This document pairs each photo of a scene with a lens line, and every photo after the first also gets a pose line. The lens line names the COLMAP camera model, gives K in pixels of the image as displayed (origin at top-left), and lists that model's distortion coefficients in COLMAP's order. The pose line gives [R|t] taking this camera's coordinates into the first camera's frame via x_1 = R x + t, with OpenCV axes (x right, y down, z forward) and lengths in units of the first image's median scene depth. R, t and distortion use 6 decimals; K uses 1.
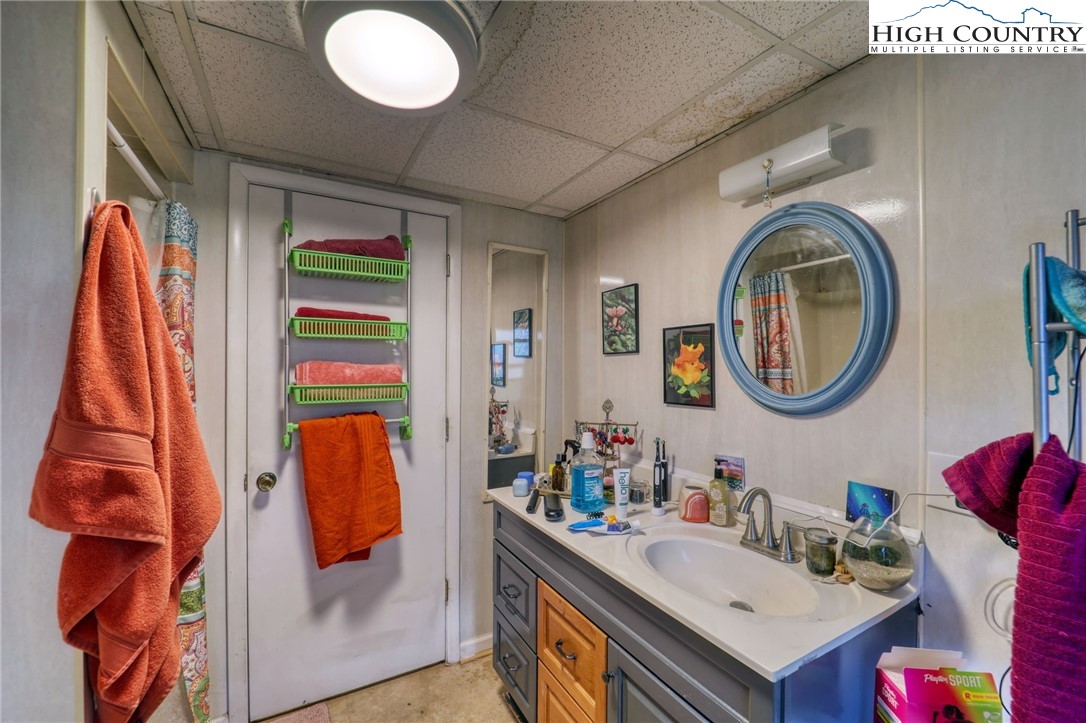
lens RADIAL K [[438.0, 0, 539.3], [0, 438.0, 362.3], [0, 0, 1]] dist [-0.012567, -0.001412]
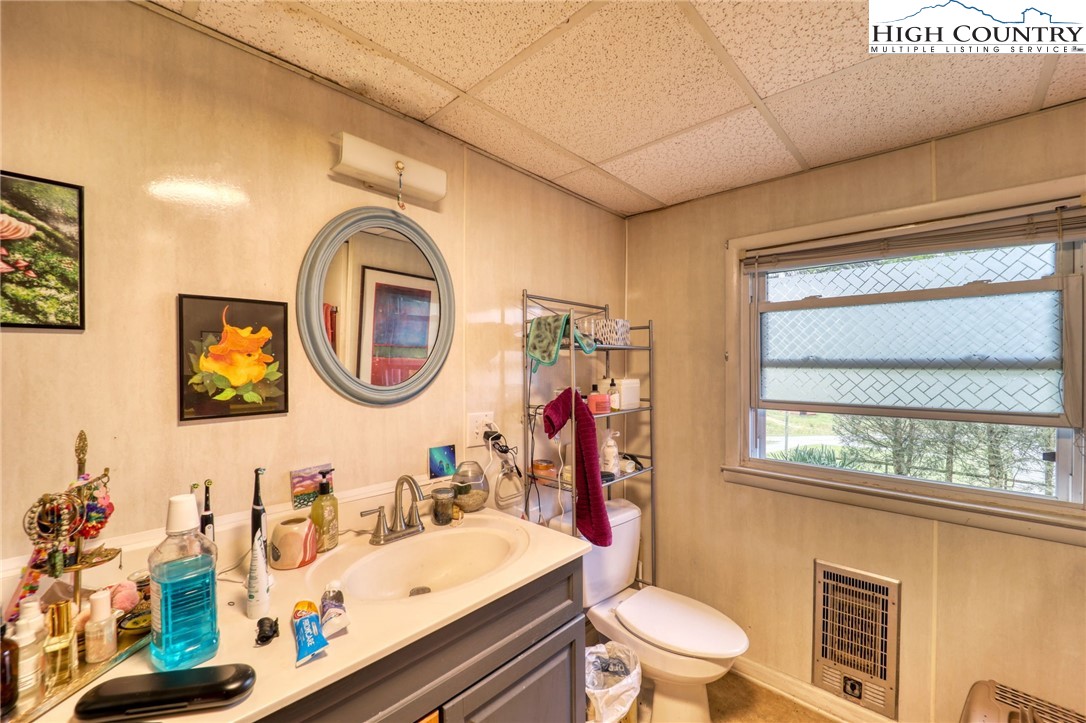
lens RADIAL K [[438.0, 0, 539.9], [0, 438.0, 366.3], [0, 0, 1]] dist [-0.012567, -0.001412]
pose [[-0.295253, -0.004085, 0.955410, -0.445478], [-0.006606, 0.999976, 0.002234, 0.016899], [-0.955396, -0.005652, -0.295273, 0.759096]]
